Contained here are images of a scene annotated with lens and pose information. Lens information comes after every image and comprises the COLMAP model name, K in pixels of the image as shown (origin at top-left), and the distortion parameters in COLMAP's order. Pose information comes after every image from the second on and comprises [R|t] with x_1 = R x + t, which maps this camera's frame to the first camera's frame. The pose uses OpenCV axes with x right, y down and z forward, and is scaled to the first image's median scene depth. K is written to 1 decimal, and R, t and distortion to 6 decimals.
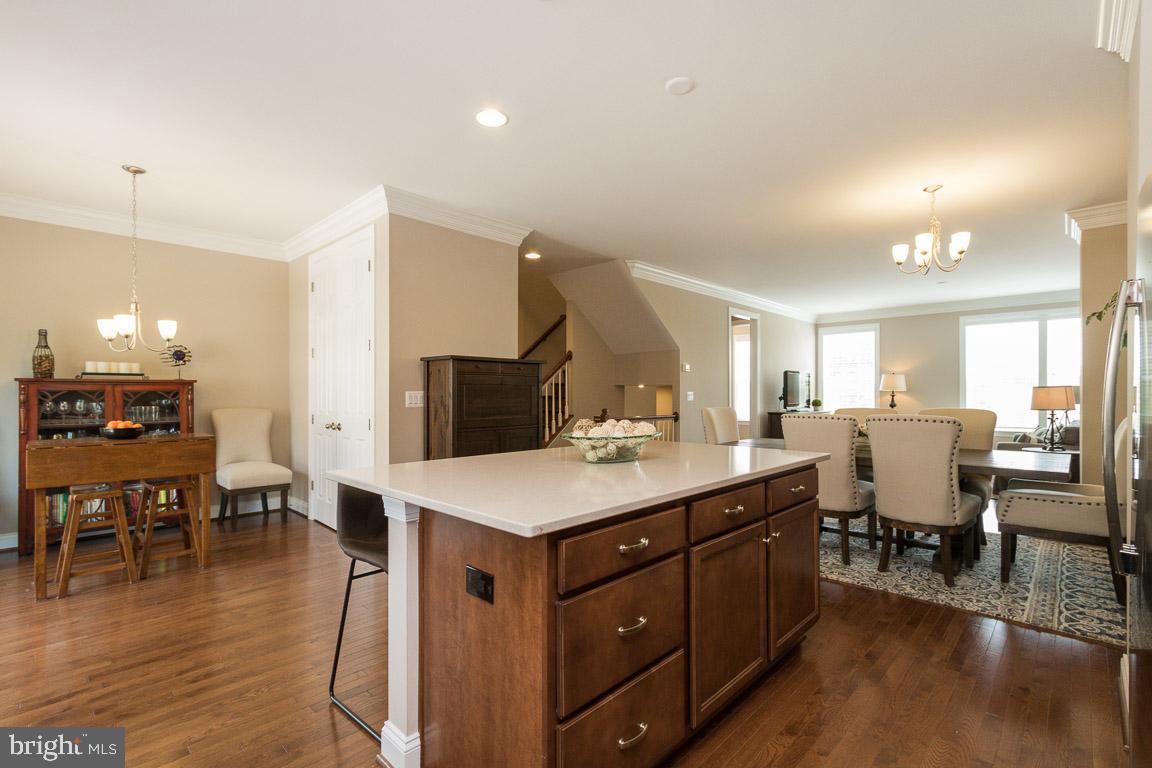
lens RADIAL K [[530.8, 0, 568.0], [0, 530.8, 390.2], [0, 0, 1]] dist [-0.001604, 0.002788]
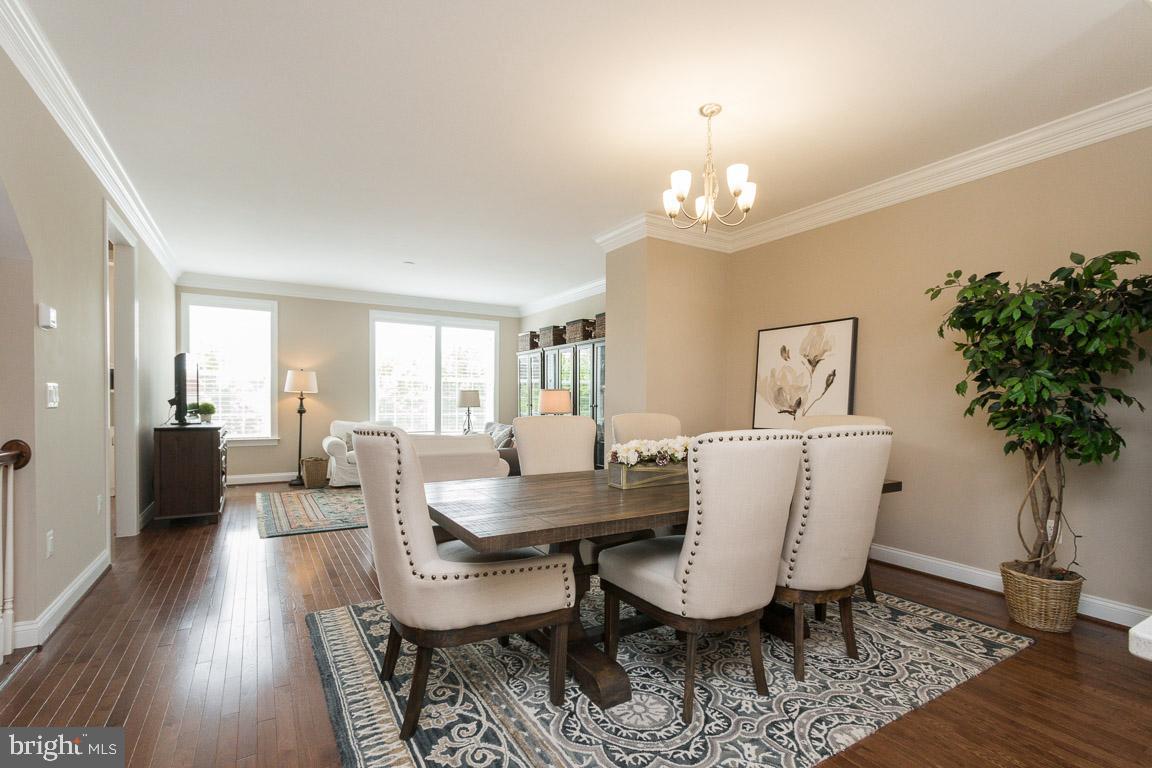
lens RADIAL K [[530.8, 0, 574.0], [0, 530.8, 405.3], [0, 0, 1]] dist [-0.001604, 0.002788]
pose [[0.256614, -0.005312, 0.966499, -0.029824], [-0.013765, 0.999863, 0.009150, 0.007827], [-0.966416, -0.015651, 0.256506, 0.443267]]
